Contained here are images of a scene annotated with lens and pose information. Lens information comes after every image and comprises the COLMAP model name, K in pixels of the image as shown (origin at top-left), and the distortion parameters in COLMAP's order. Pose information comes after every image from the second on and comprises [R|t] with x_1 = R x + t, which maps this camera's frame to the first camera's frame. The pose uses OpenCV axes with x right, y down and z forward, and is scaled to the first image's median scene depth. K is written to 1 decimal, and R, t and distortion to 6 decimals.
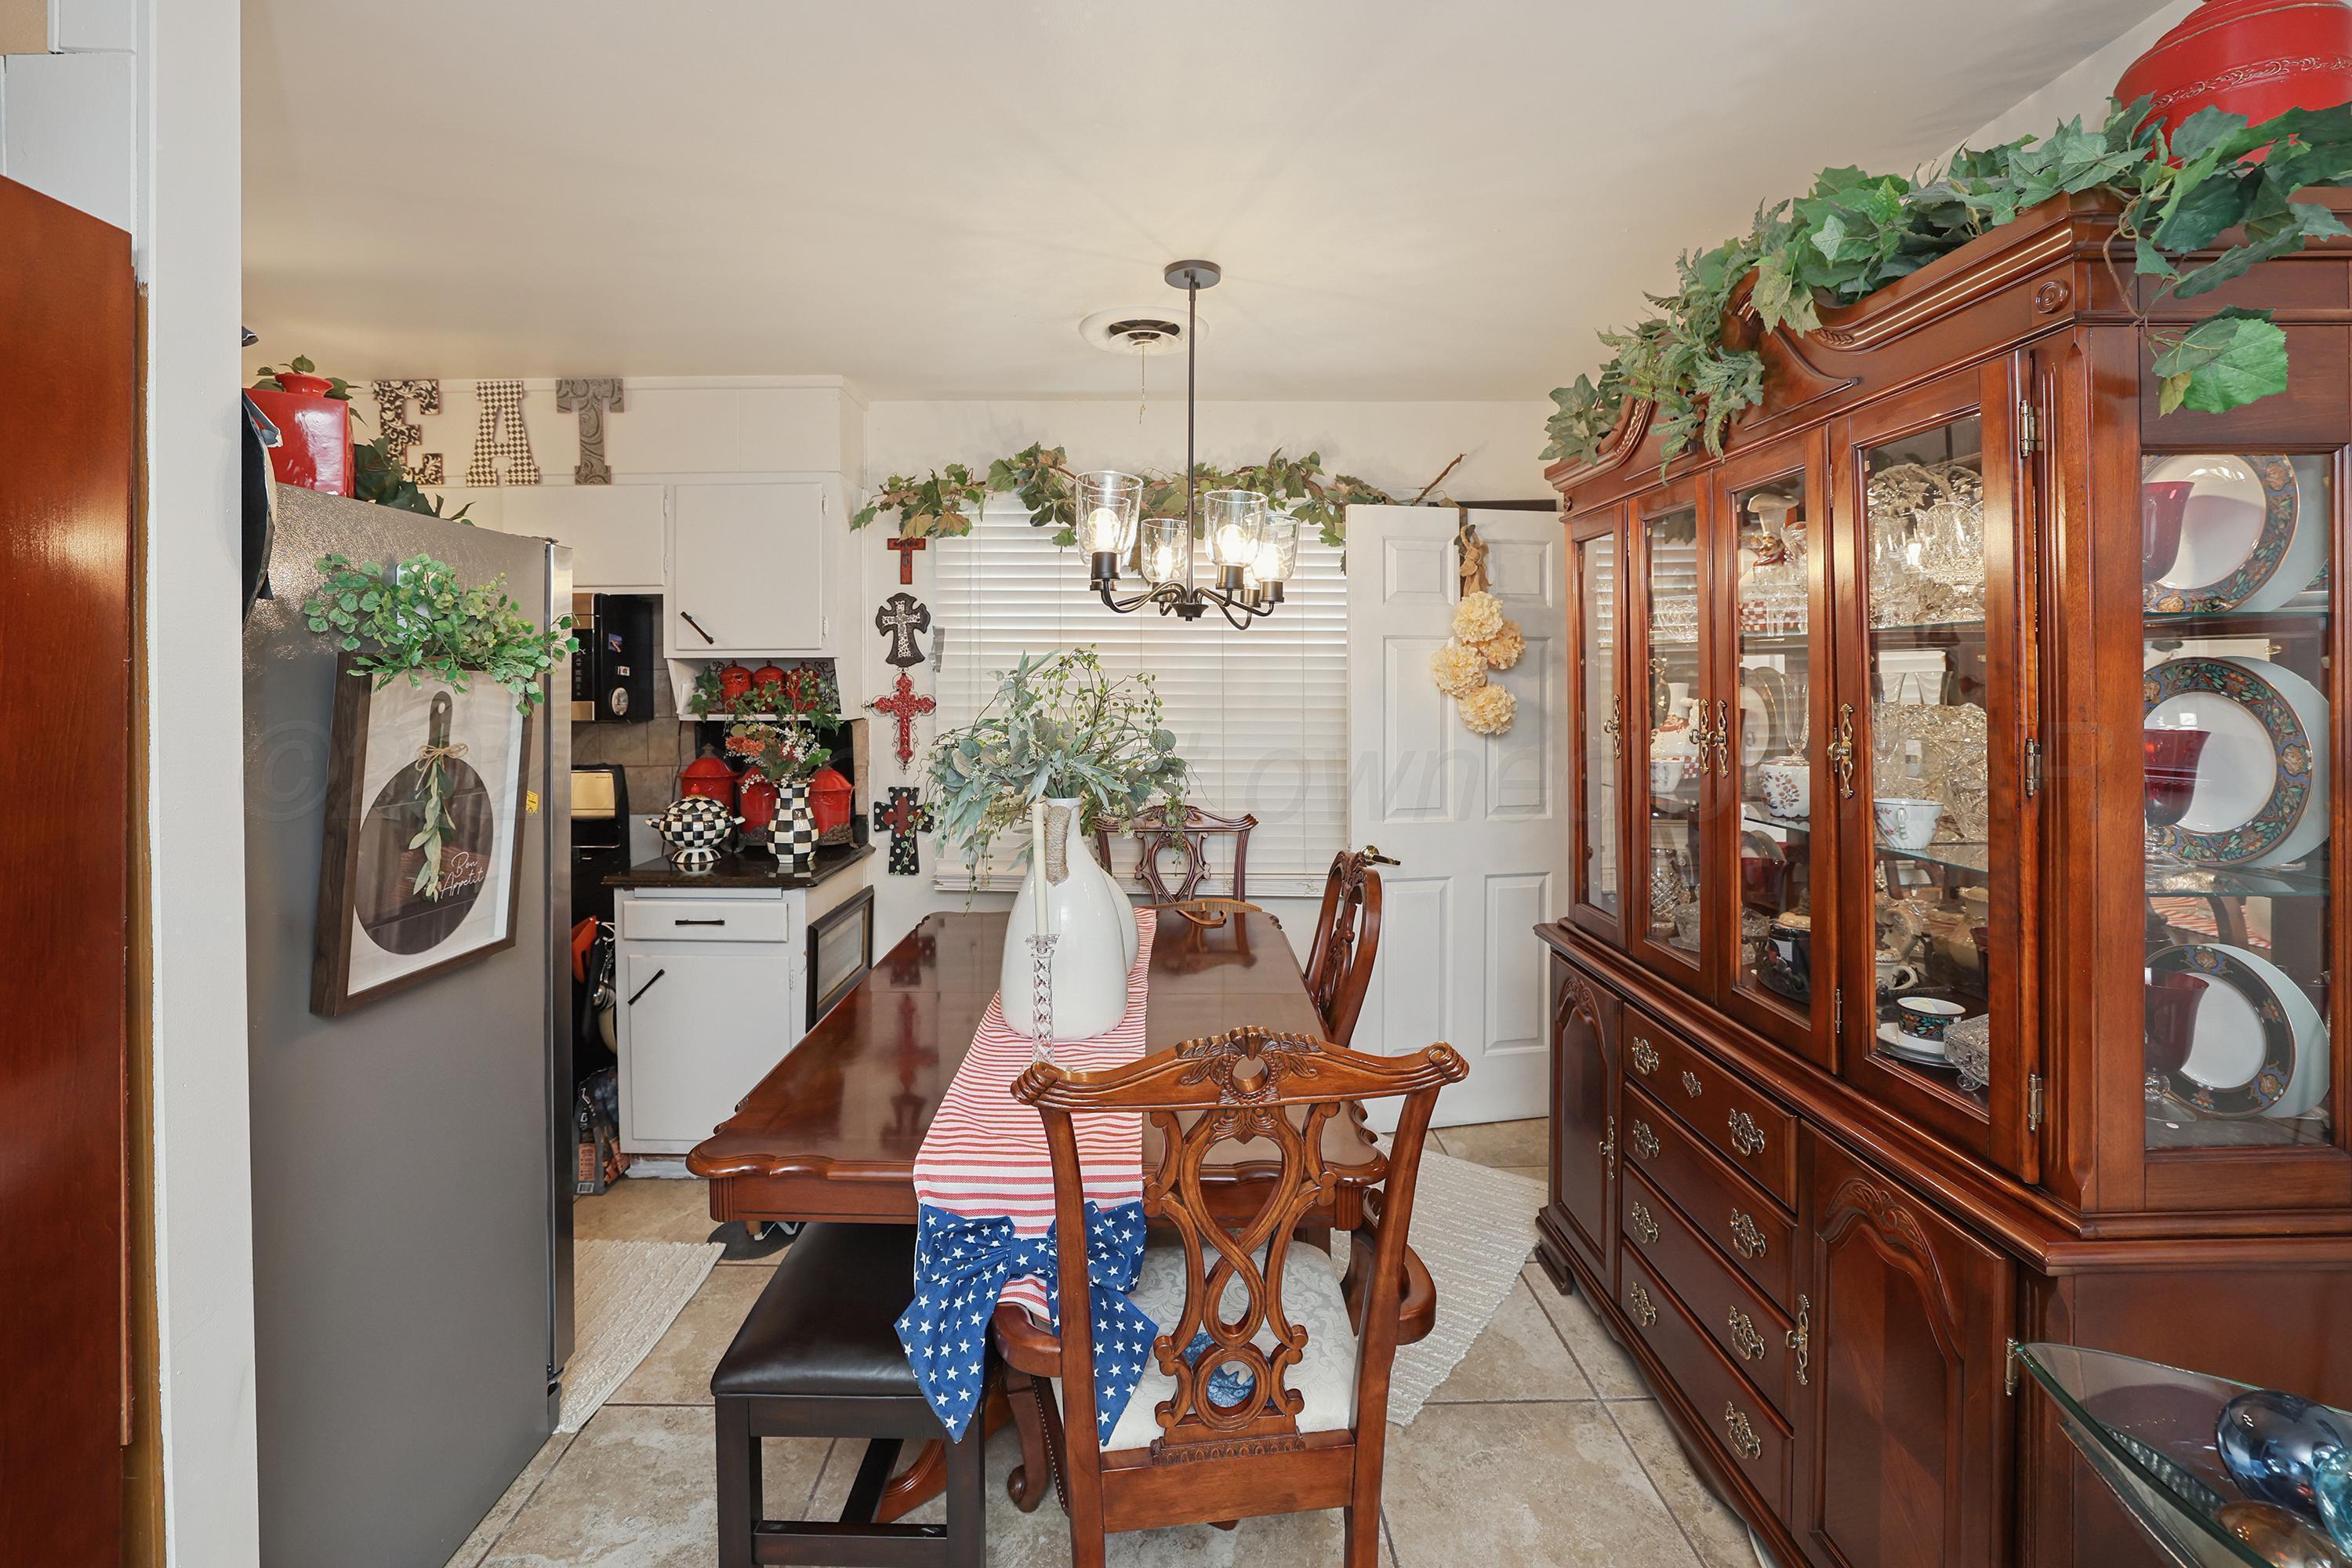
lens RADIAL K [[1034.2, 0, 1153.3], [0, 1034.2, 671.0], [0, 0, 1]] dist [-0.046299, 0.022654]
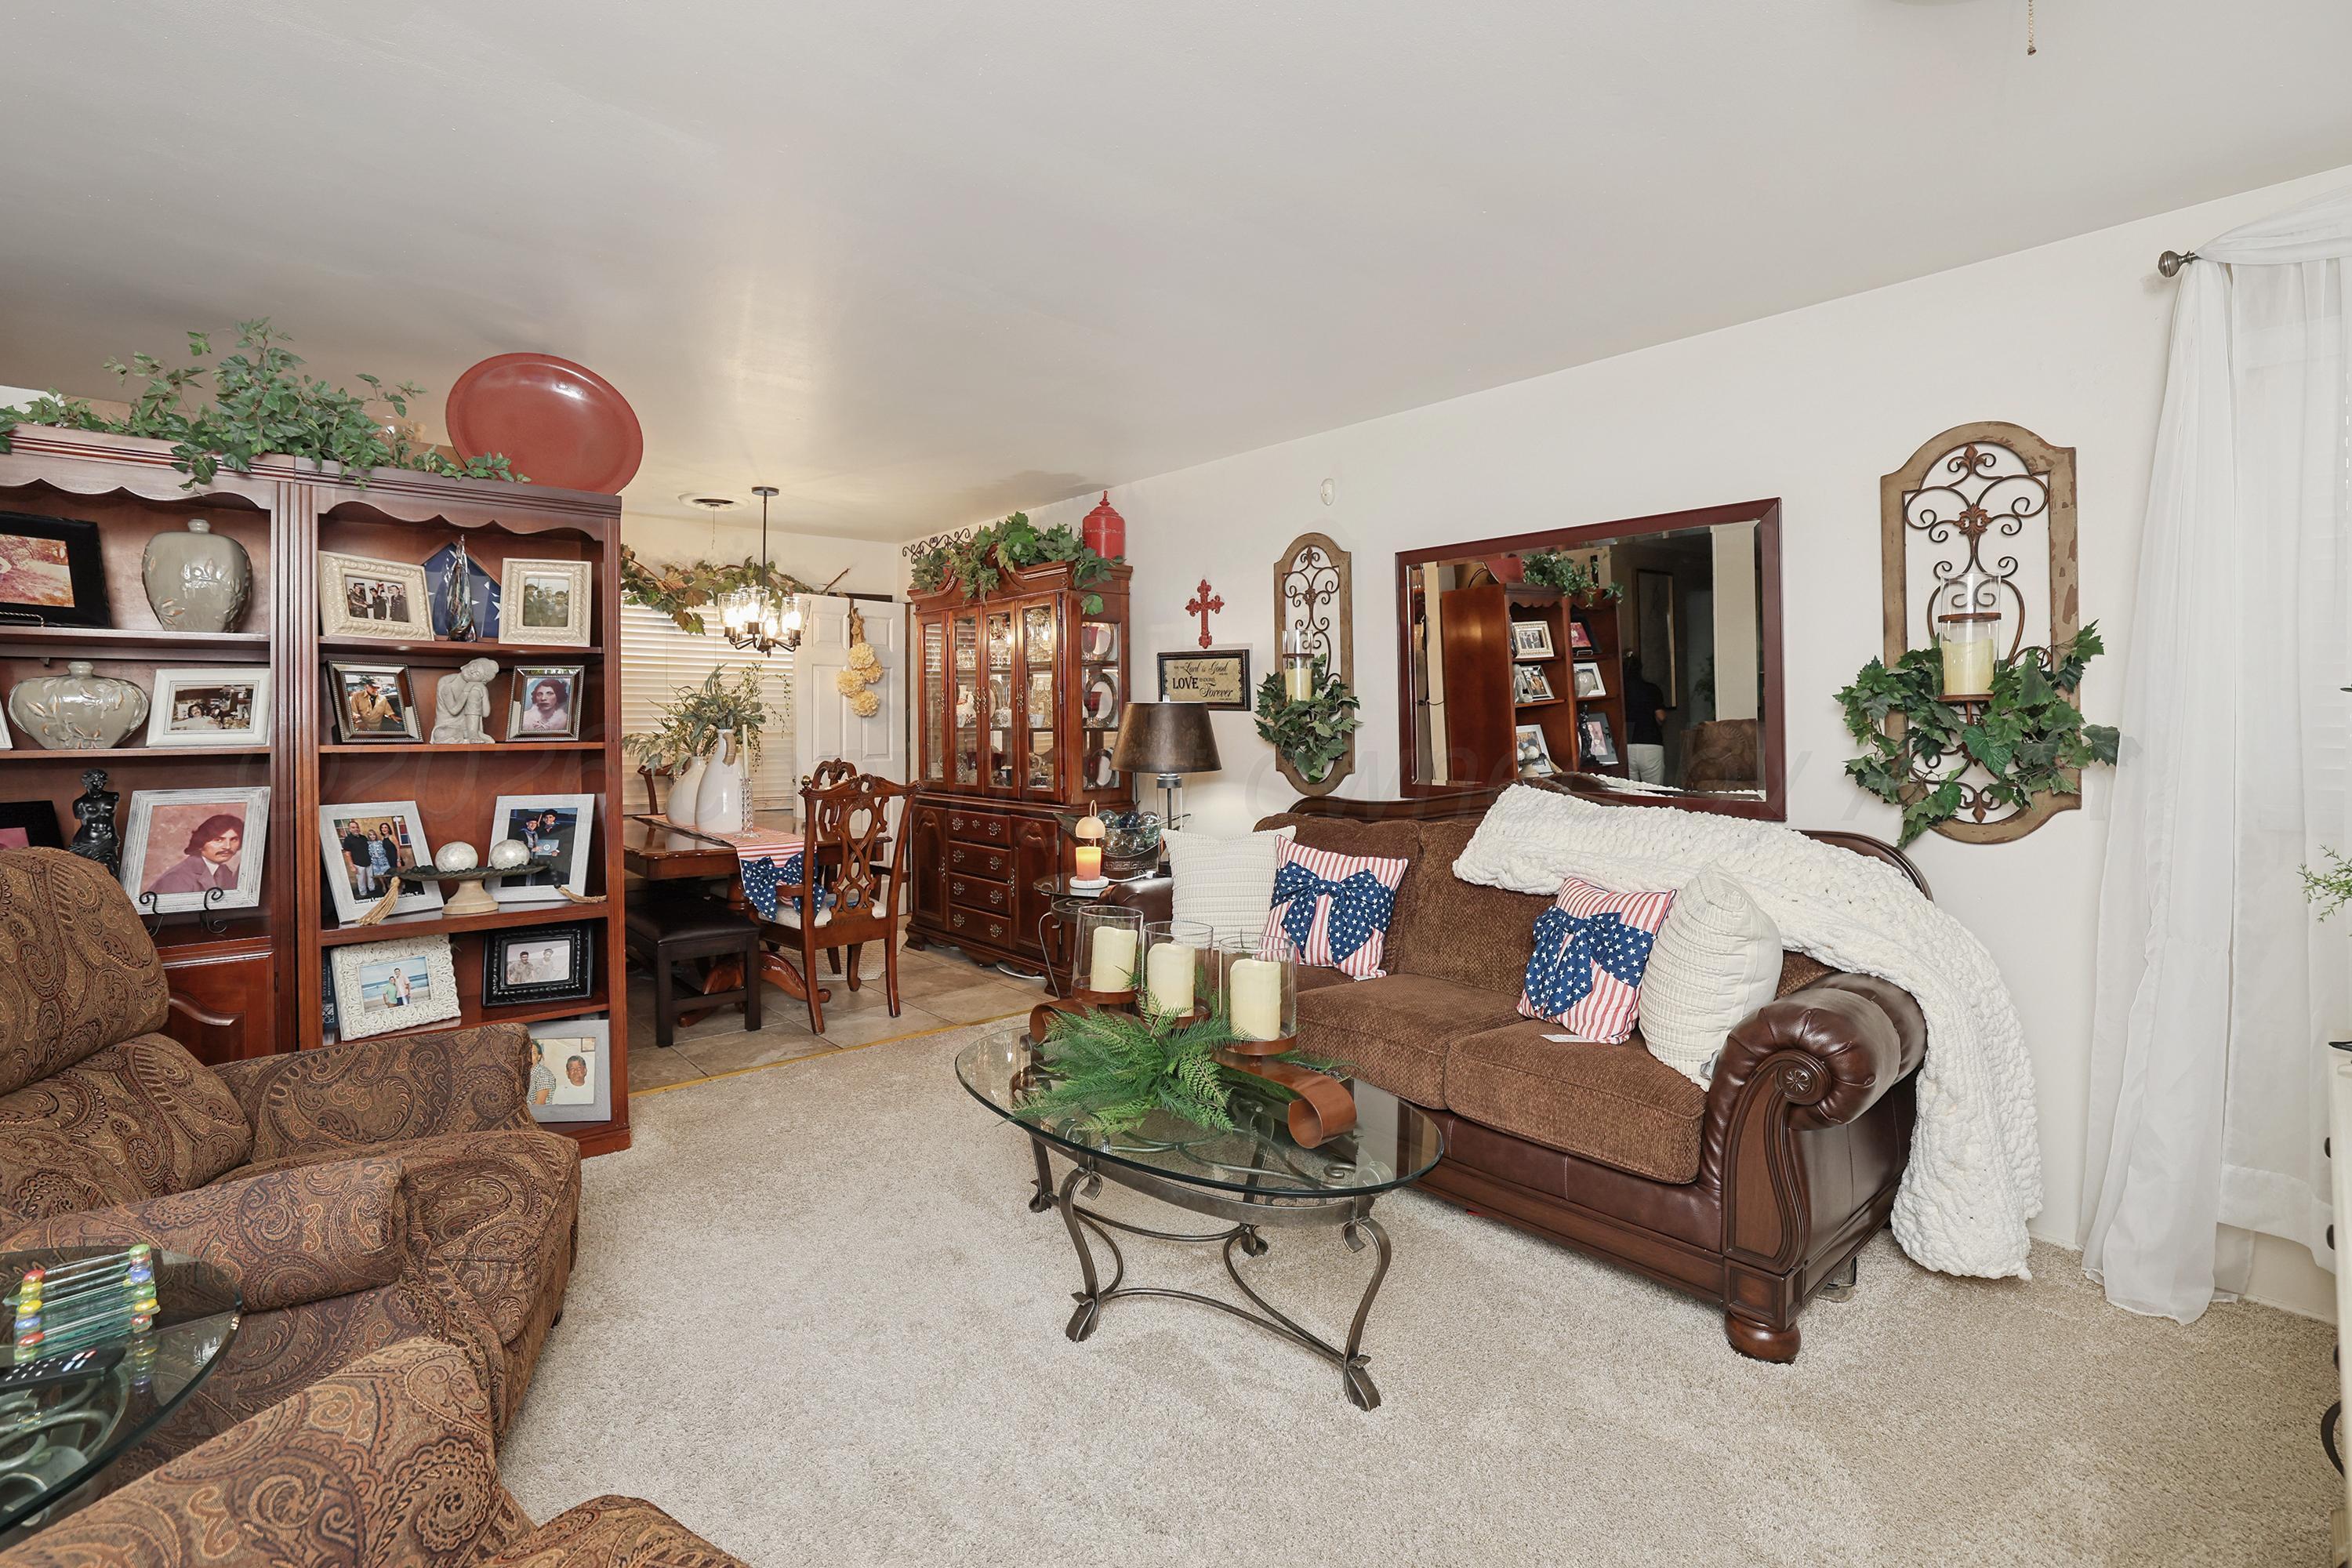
lens RADIAL K [[1107.5, 0, 1172.9], [0, 1107.5, 704.9], [0, 0, 1]] dist [0.000154, 0.000469]
pose [[0.746471, 0.005823, 0.665392, -1.028448], [0.002927, 0.999923, -0.012034, 0.108917], [-0.665411, 0.010931, 0.746397, -1.539560]]
